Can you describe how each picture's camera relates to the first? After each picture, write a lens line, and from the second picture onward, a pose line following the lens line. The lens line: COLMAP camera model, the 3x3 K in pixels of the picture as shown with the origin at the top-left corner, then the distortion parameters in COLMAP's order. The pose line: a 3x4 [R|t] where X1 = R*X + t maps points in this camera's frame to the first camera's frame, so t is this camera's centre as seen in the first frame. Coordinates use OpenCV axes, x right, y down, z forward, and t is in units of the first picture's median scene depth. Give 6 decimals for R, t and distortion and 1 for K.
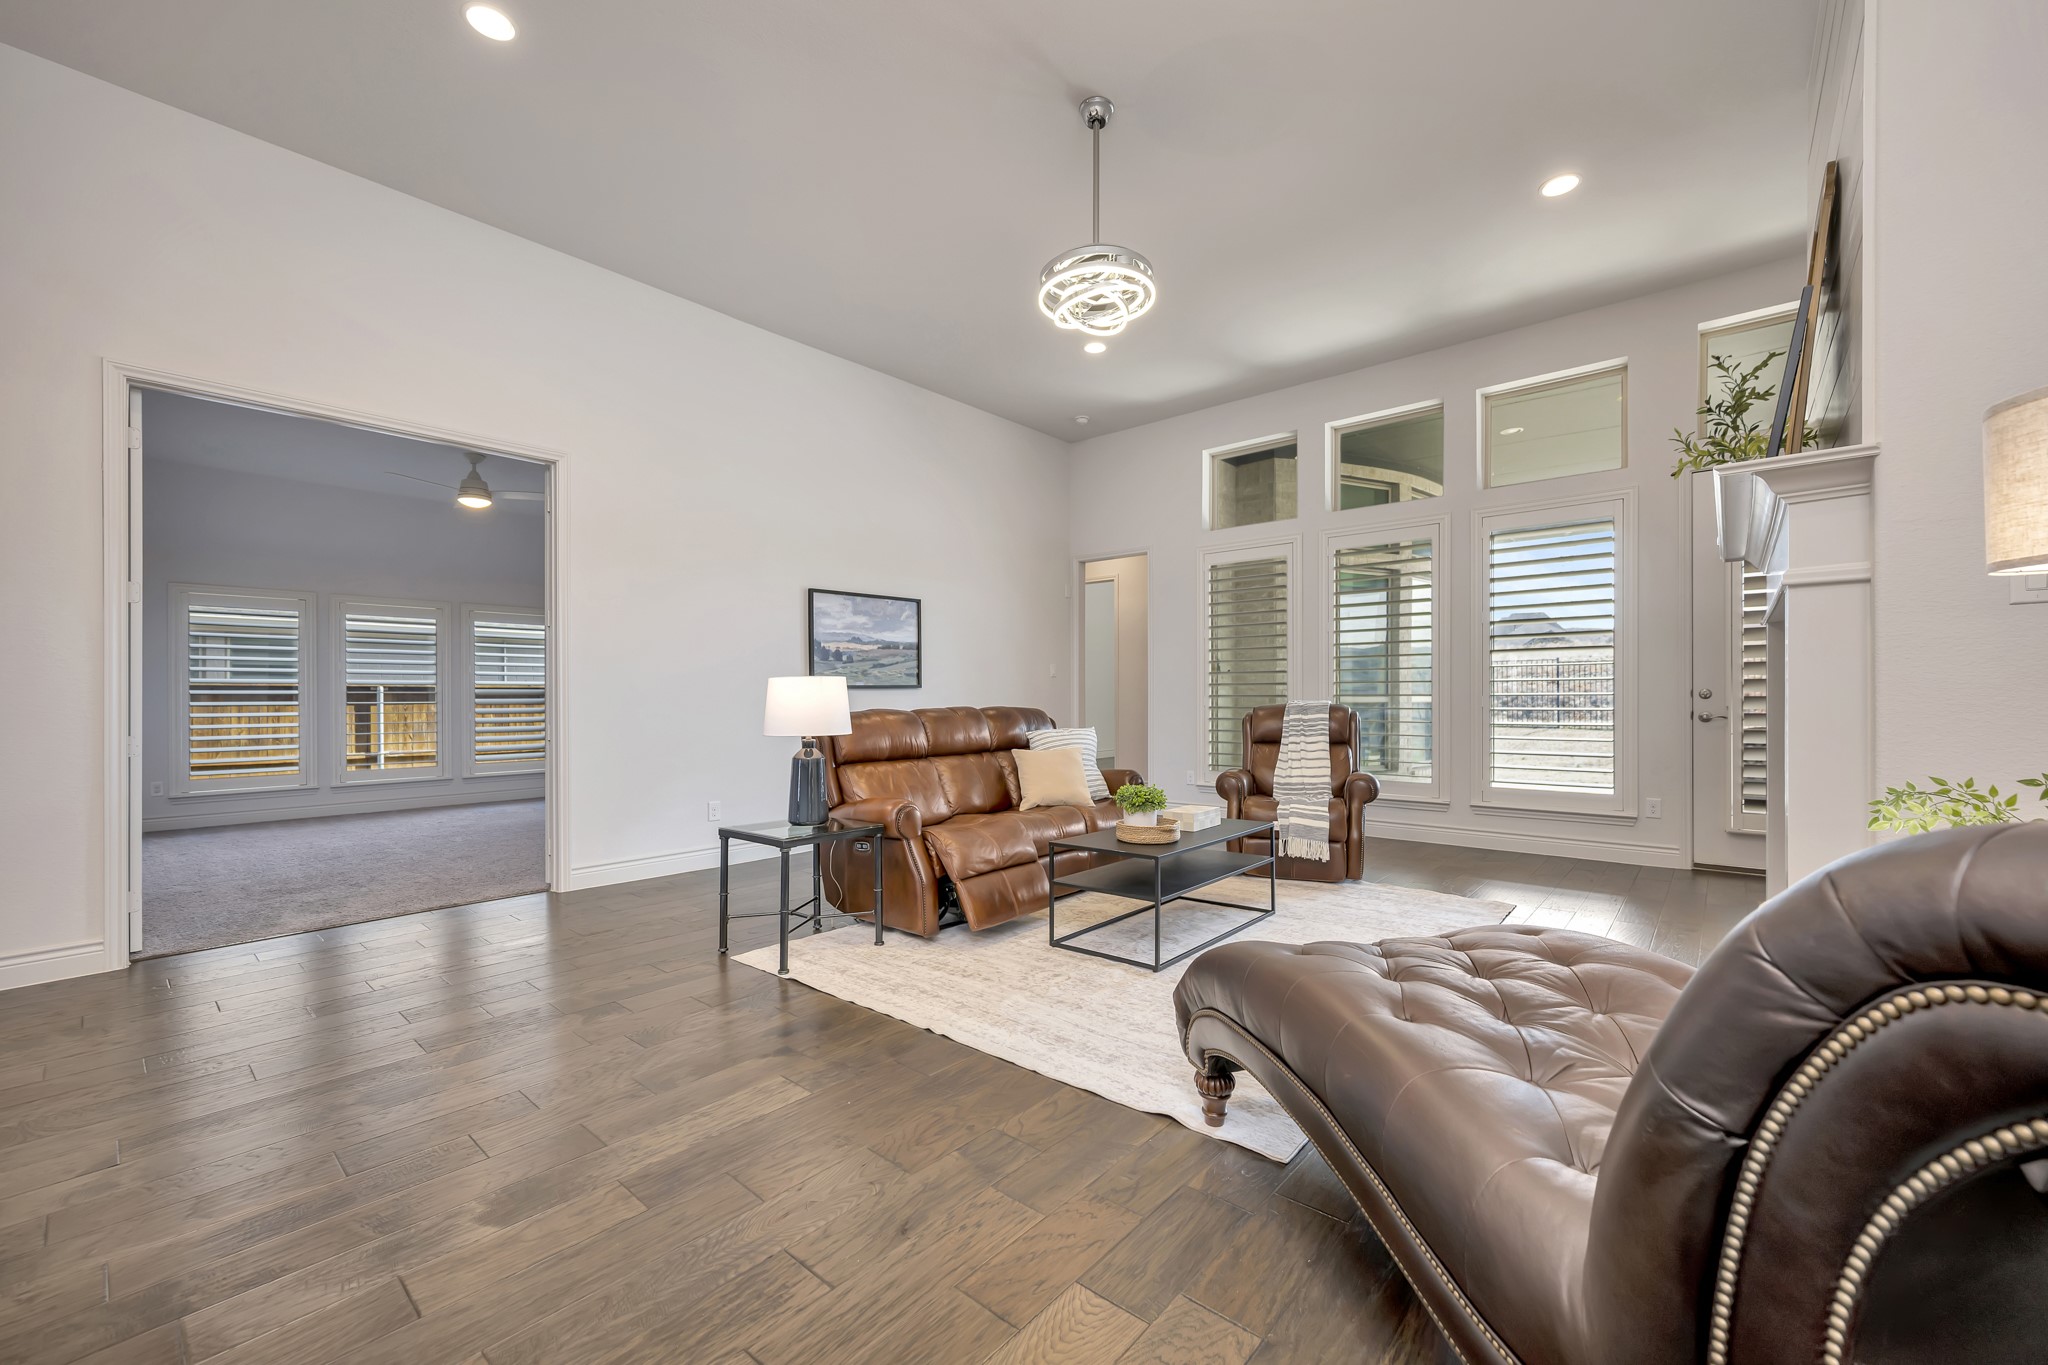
lens RADIAL K [[817.7, 0, 1035.8], [0, 817.7, 698.2], [0, 0, 1]] dist [-0.002646, 0.001169]
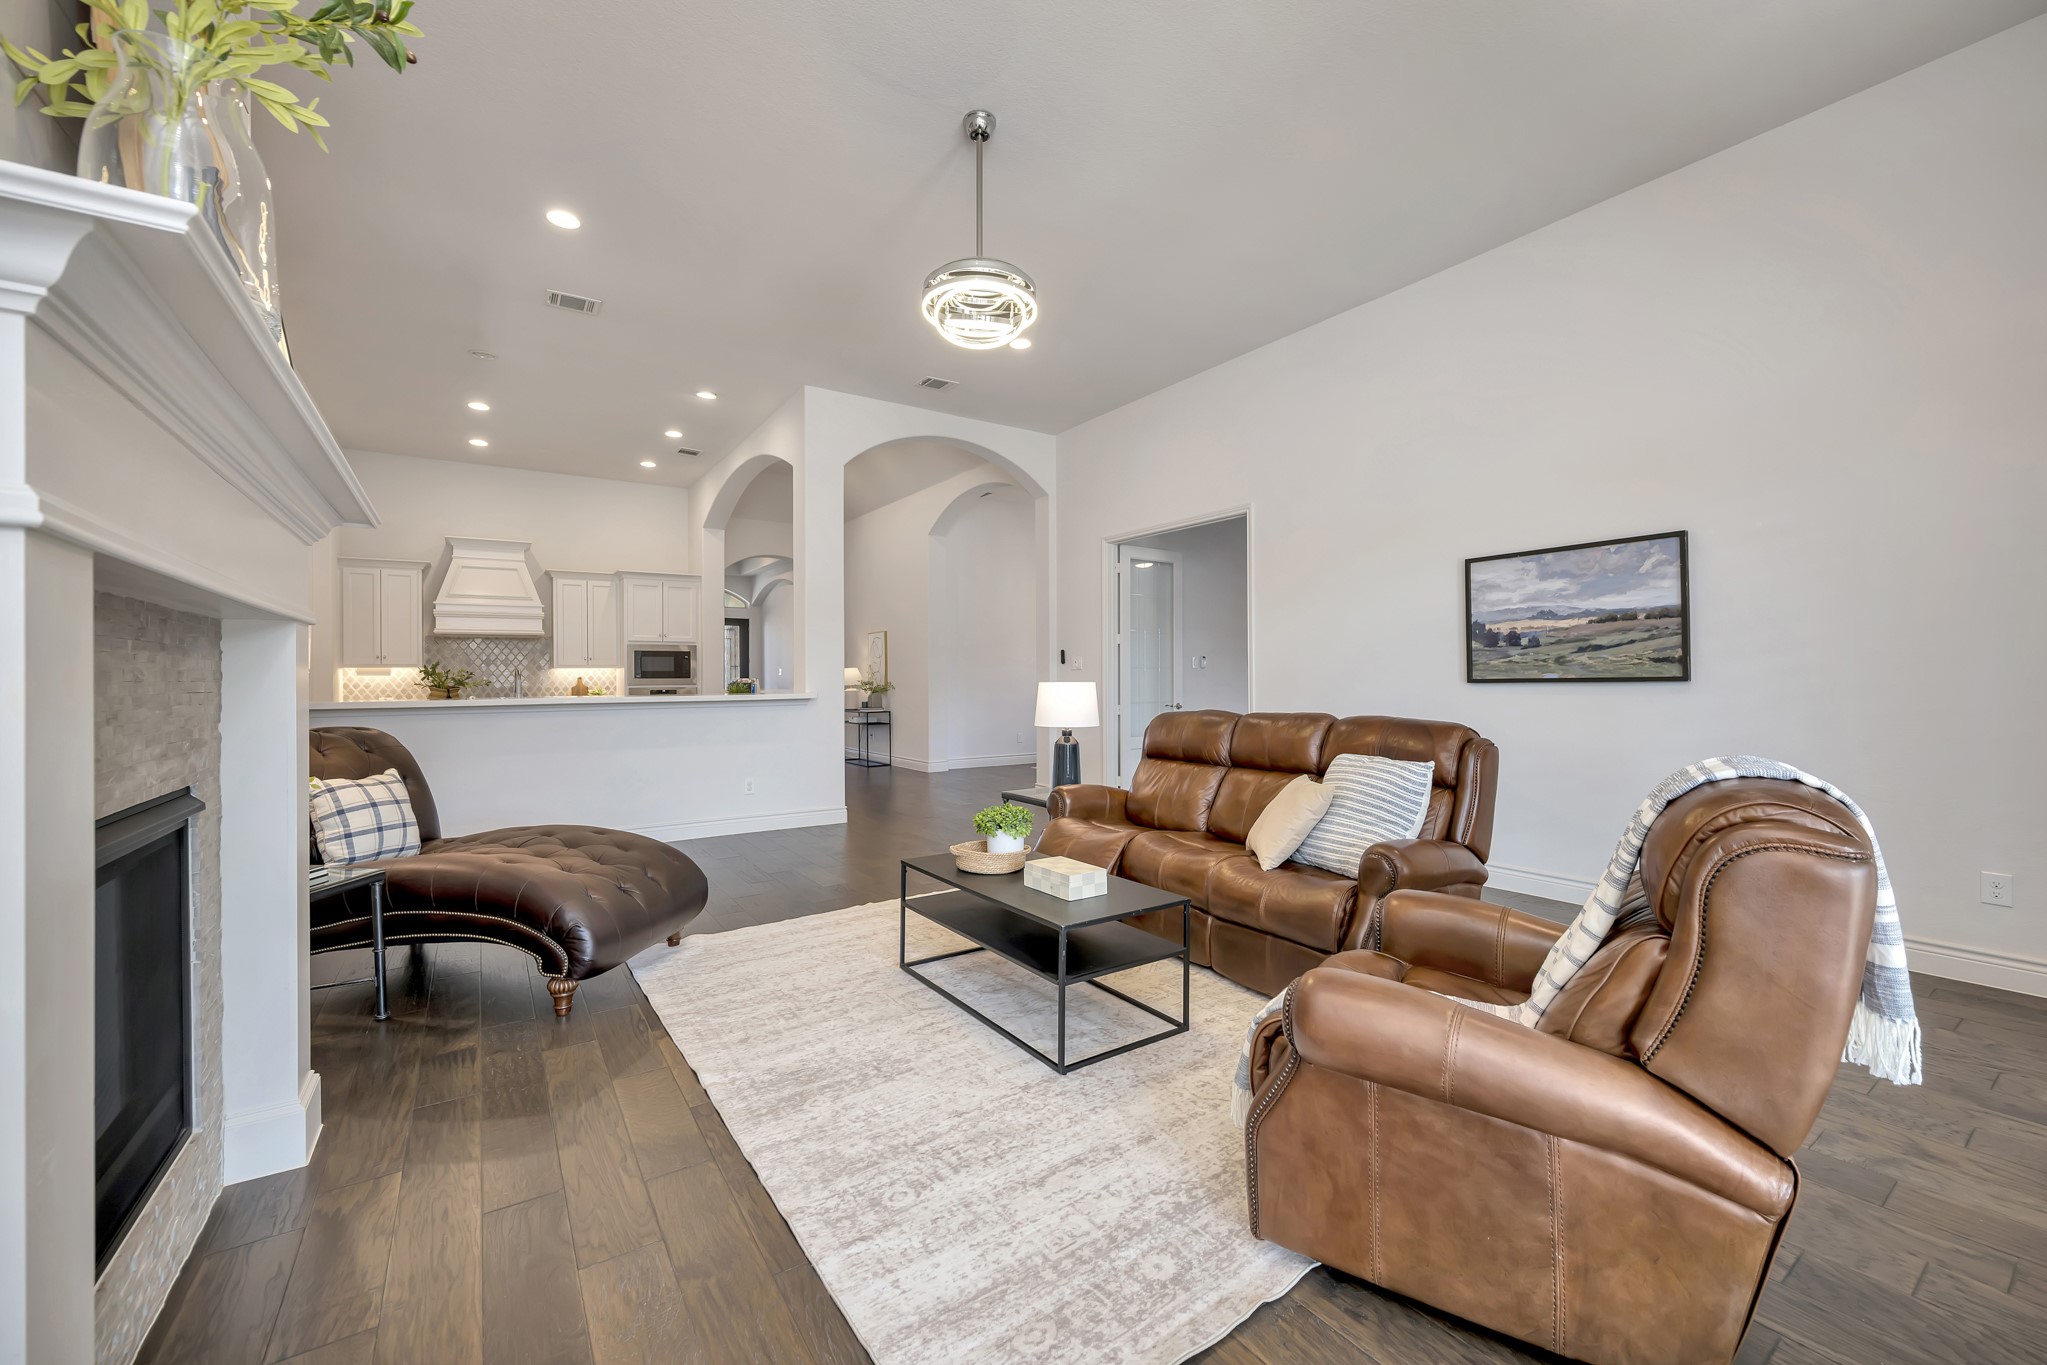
lens RADIAL K [[817.3, 0, 1021.5], [0, 817.3, 664.0], [0, 0, 1]] dist [-0.002646, 0.001169]
pose [[-0.275586, -0.008734, -0.961237, 0.592637], [0.007194, 0.999912, -0.011147, -0.023823], [0.961249, -0.009987, -0.275499, 0.761473]]
